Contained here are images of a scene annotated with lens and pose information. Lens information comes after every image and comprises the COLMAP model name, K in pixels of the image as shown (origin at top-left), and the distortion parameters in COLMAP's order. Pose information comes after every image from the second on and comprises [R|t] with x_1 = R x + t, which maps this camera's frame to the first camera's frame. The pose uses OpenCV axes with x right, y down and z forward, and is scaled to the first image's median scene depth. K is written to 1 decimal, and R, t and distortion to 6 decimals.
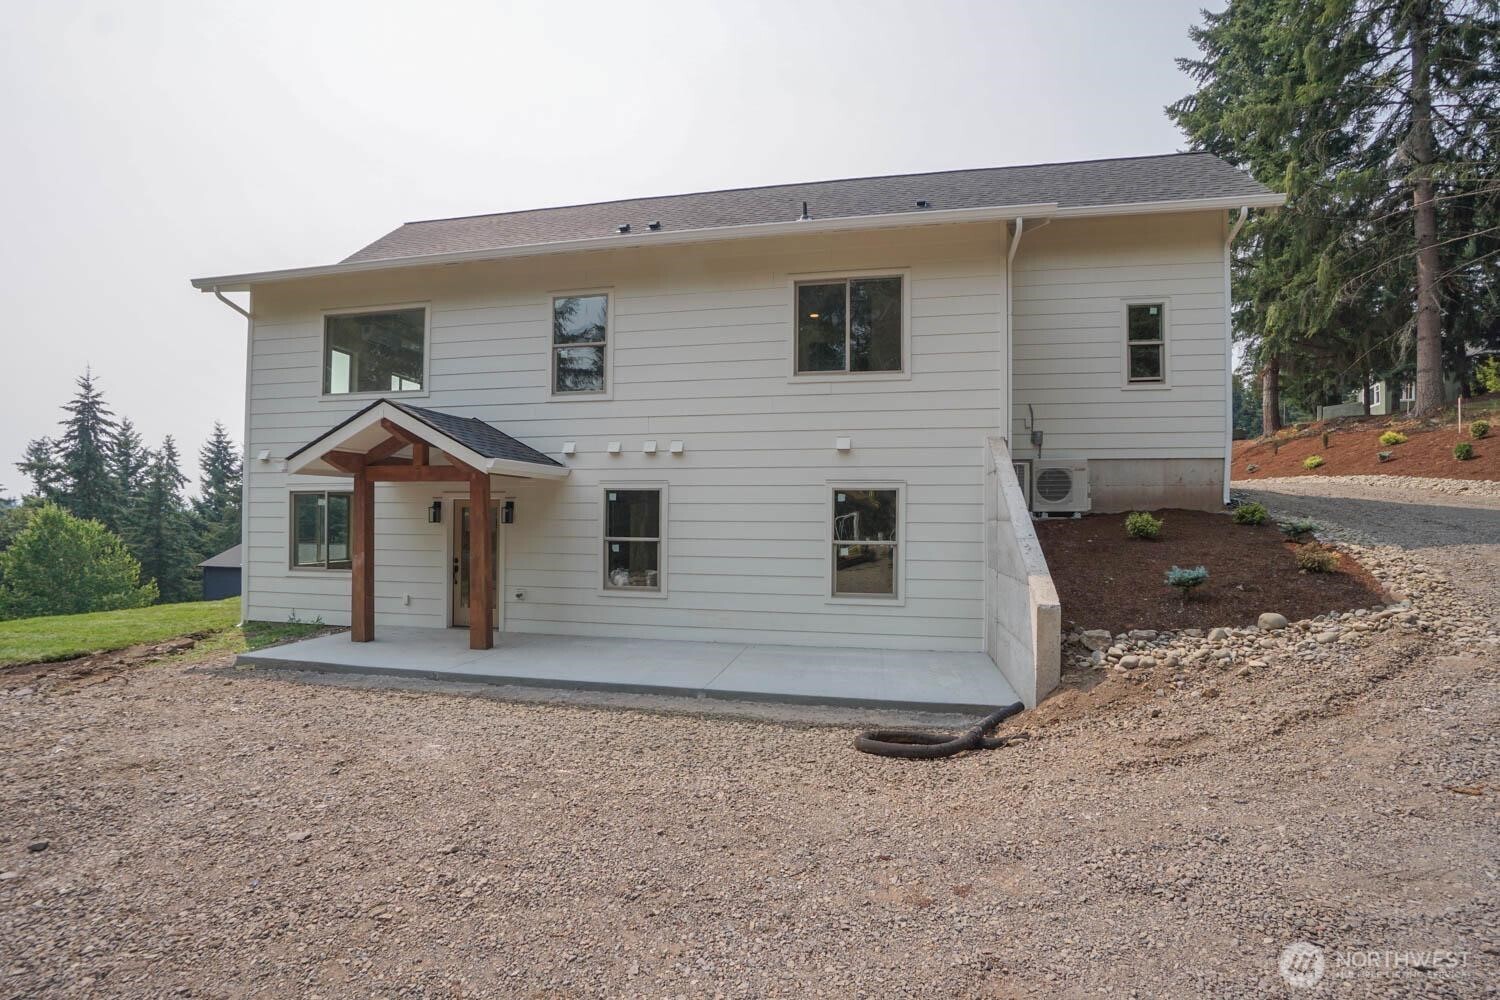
lens RADIAL K [[668.1, 0, 750.0], [0, 668.1, 500.0], [0, 0, 1]] dist [-0.060232, 0.021433]
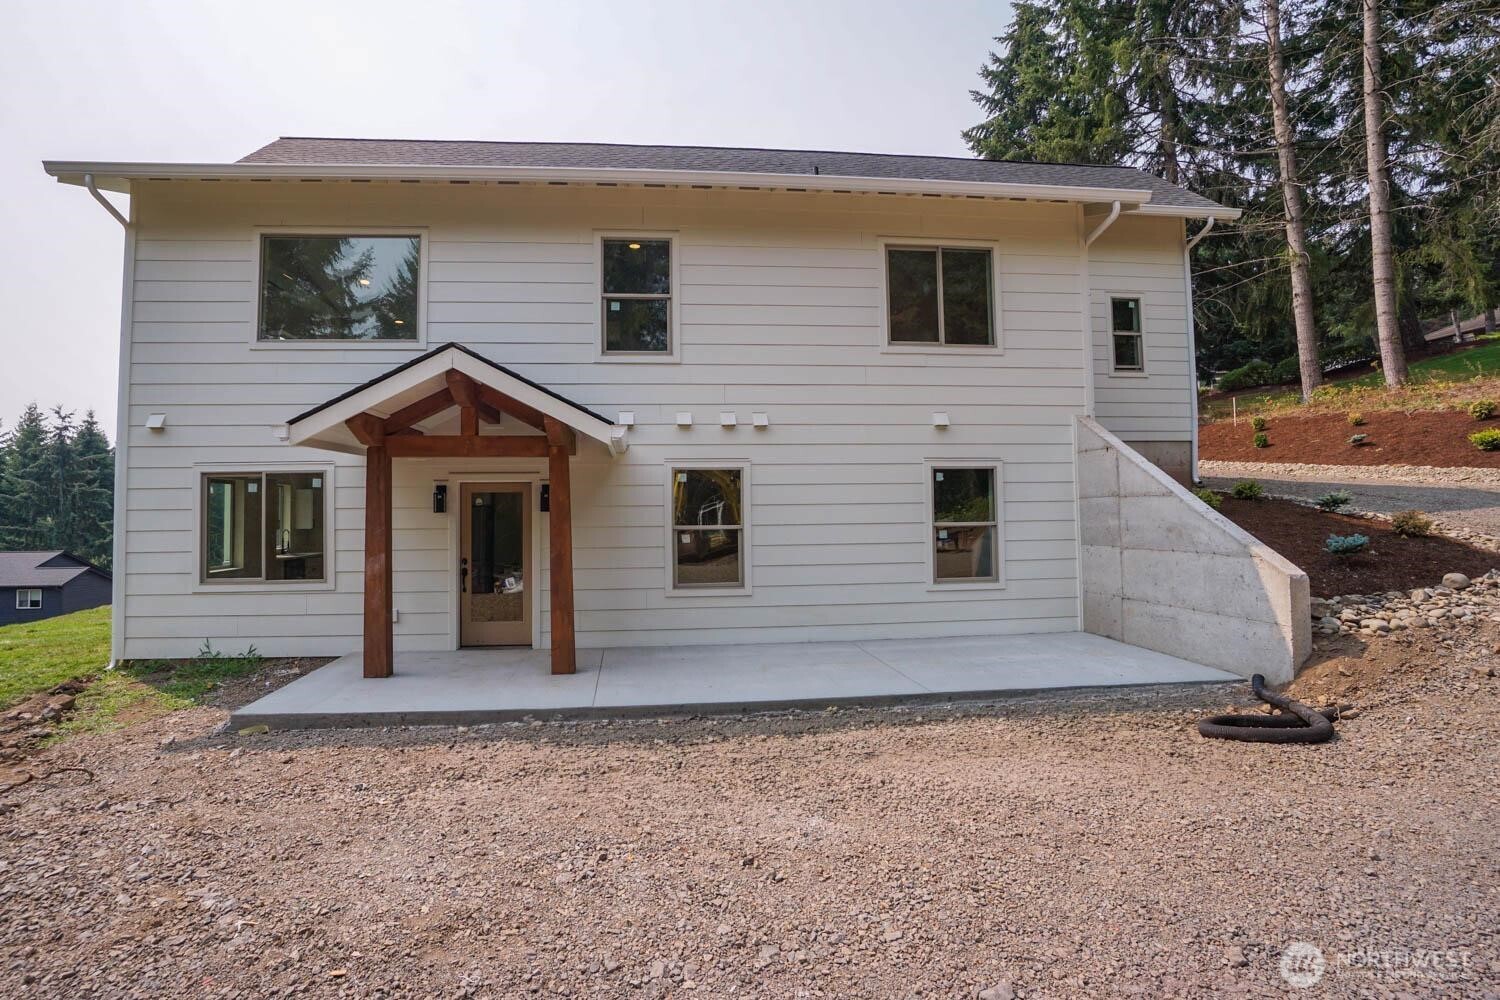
lens RADIAL K [[685.3, 0, 746.3], [0, 685.3, 467.0], [0, 0, 1]] dist [-0.064301, 0.022214]
pose [[0.959063, -0.000527, 0.283194, -0.381642], [0.009767, 0.999465, -0.031218, 0.009801], [-0.283026, 0.032706, 0.958554, 0.151559]]
